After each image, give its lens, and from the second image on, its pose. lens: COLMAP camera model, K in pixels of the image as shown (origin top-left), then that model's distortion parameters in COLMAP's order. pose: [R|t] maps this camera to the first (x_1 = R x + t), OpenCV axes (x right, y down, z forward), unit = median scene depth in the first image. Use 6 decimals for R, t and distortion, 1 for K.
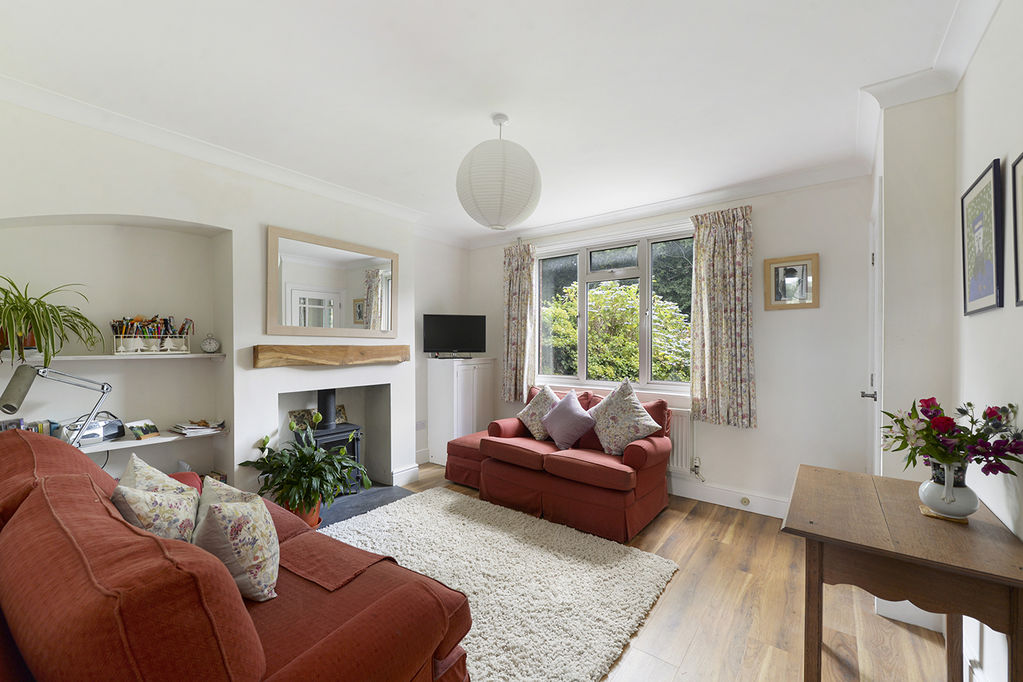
lens RADIAL K [[420.0, 0, 511.2], [0, 420.0, 351.3], [0, 0, 1]] dist [-0.001178, -0.000313]
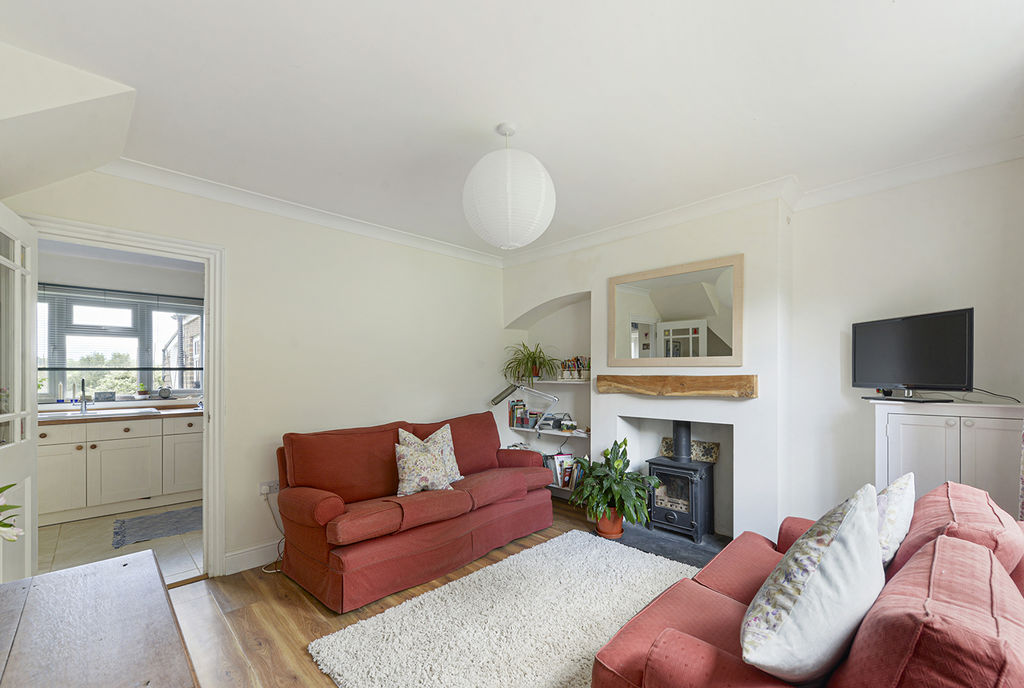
lens RADIAL K [[415.3, 0, 512.9], [0, 415.3, 373.7], [0, 0, 1]] dist [0.000487, 0.000029]
pose [[-0.139290, -0.003891, -0.990244, 0.594032], [-0.015343, 0.999881, -0.001770, -0.011077], [0.990133, 0.014947, -0.139333, 0.786703]]
